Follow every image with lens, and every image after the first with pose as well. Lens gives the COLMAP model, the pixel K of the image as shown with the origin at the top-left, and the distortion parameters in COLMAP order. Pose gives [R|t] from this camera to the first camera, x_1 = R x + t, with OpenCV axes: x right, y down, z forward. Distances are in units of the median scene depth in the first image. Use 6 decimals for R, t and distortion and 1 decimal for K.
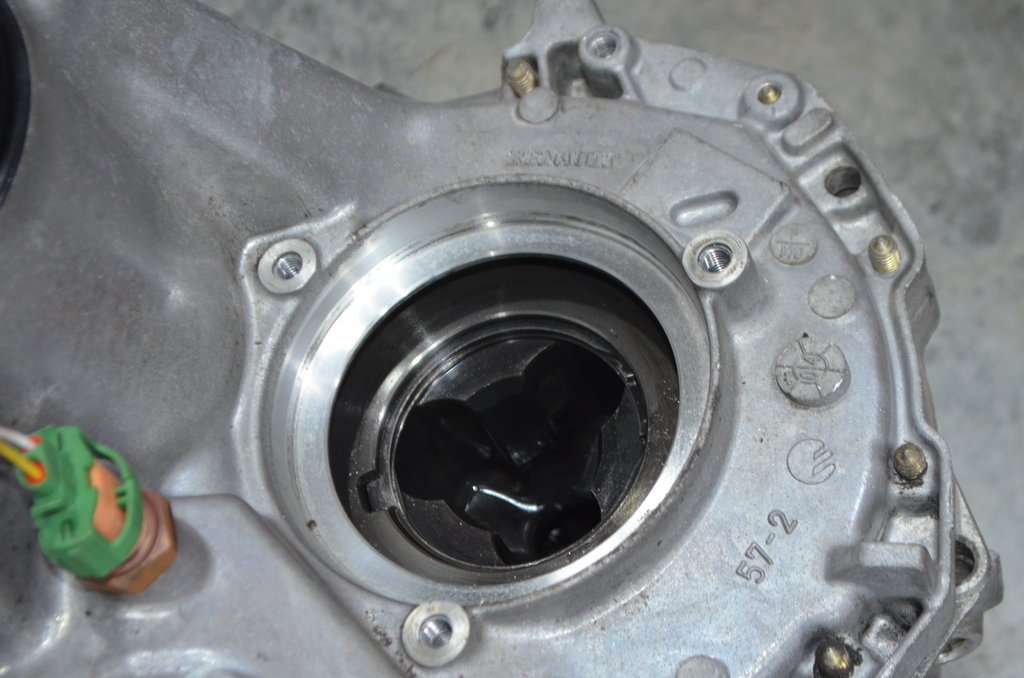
lens RADIAL K [[2294.0, 0, 512.0], [0, 2294.0, 339.0], [0, 0, 1]] dist [0.021062, 0.092918]
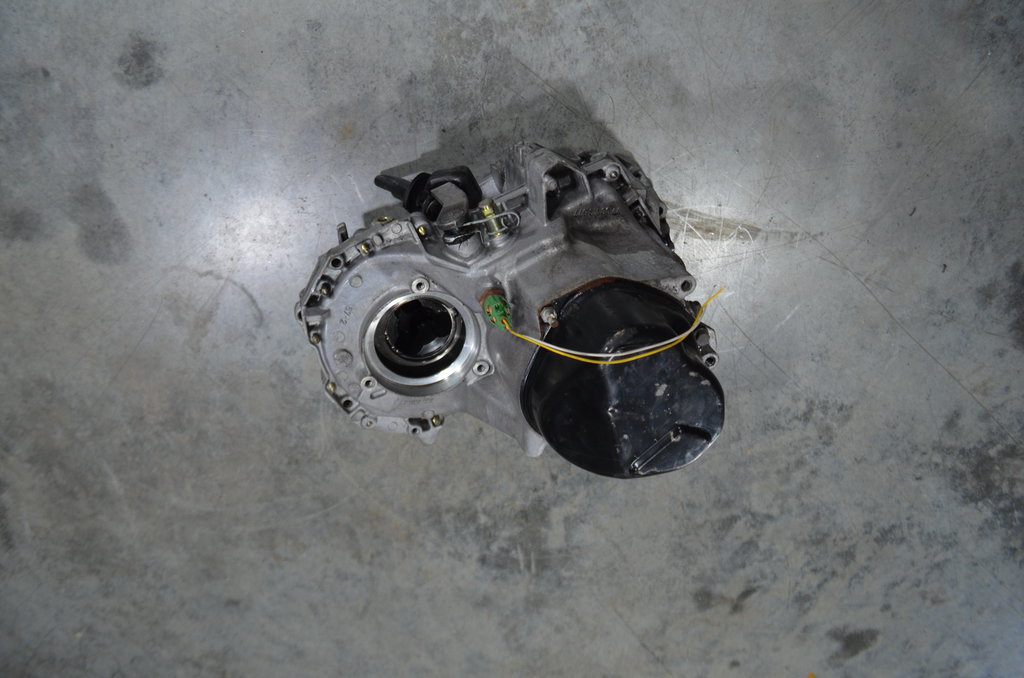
lens RADIAL K [[841.1, 0, 512.0], [0, 841.1, 339.0], [0, 0, 1]] dist [-0.082903, 0.013138]
pose [[-0.989380, 0.112168, 0.092444, -0.292754], [-0.115772, -0.992674, -0.034576, 0.062054], [0.087889, -0.044911, 0.995117, -0.424769]]
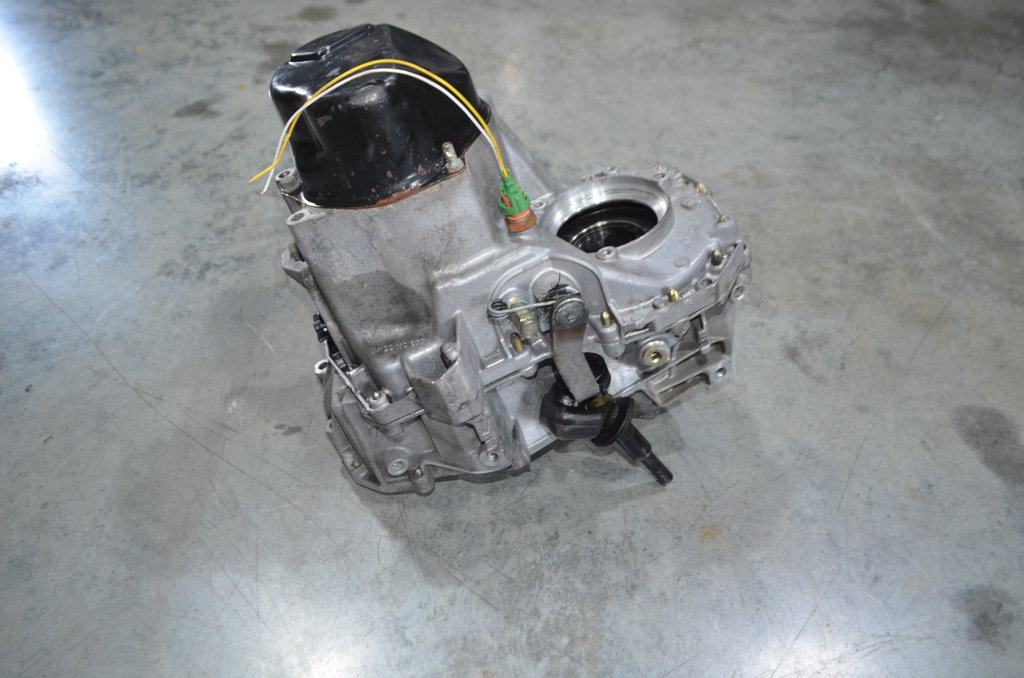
lens RADIAL K [[821.8, 0, 512.0], [0, 821.8, 339.0], [0, 0, 1]] dist [-0.085061, 0.014795]
pose [[0.993016, -0.069930, 0.095026, -0.278611], [0.102454, 0.910514, -0.400583, 0.674402], [-0.058509, 0.407521, 0.911320, -0.072781]]
